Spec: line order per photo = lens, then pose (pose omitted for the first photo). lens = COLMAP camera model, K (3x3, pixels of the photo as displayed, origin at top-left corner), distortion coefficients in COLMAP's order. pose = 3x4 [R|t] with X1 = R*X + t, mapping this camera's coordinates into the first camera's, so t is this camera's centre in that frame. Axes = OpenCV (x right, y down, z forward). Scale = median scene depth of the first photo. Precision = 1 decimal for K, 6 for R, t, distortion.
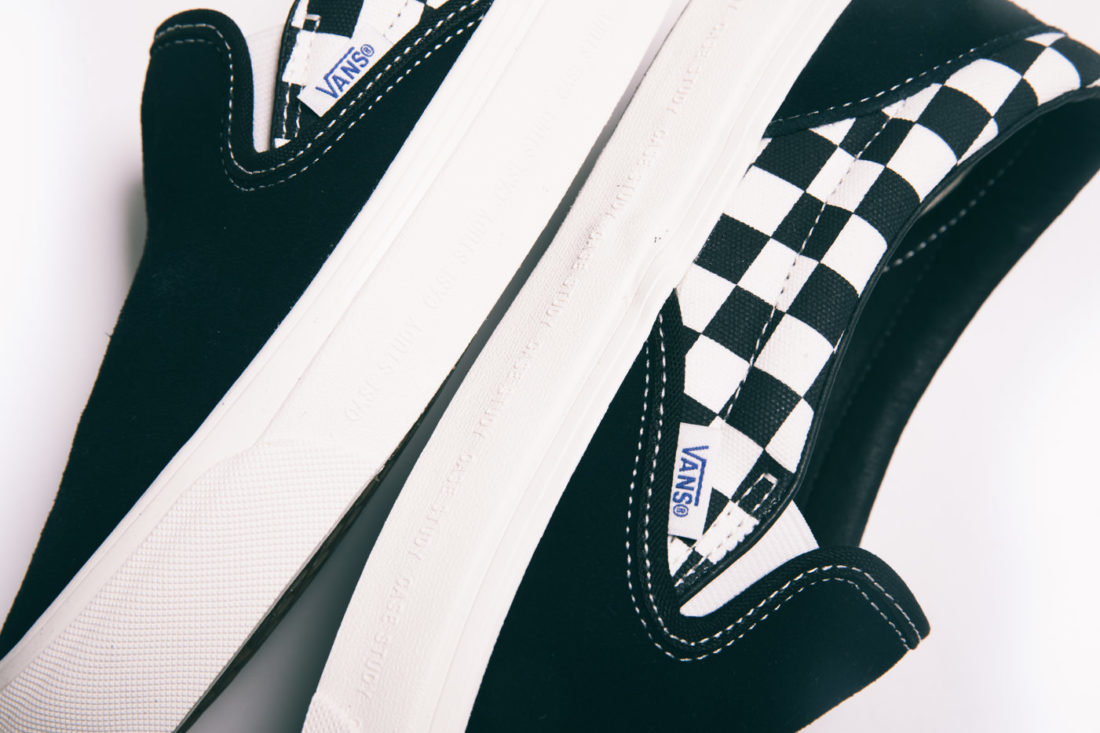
lens RADIAL K [[1885.2, 0, 550.0], [0, 1885.2, 366.5], [0, 0, 1]] dist [0.001876, 0.100093]
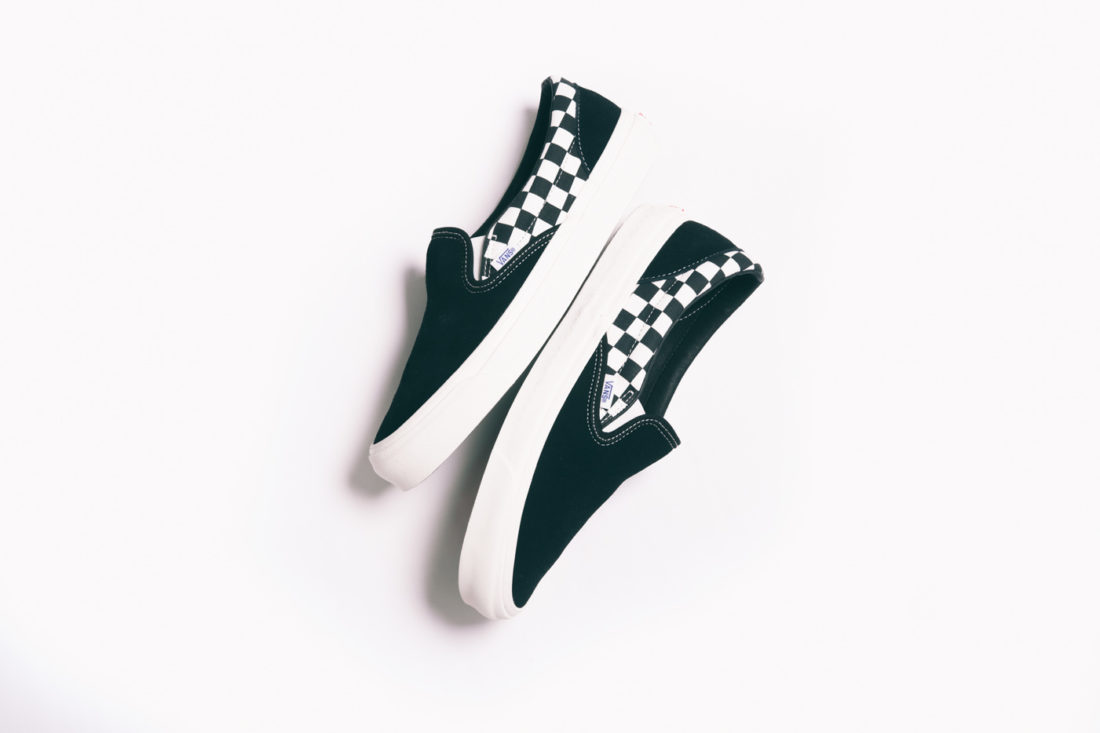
lens RADIAL K [[2147.6, 0, 550.0], [0, 2147.6, 366.5], [0, 0, 1]] dist [-0.022267, -0.012362]
pose [[0.997730, 0.051966, 0.042825, -0.183054], [-0.054303, 0.996990, 0.055339, -0.179629], [-0.039820, -0.057539, 0.997549, -2.652620]]
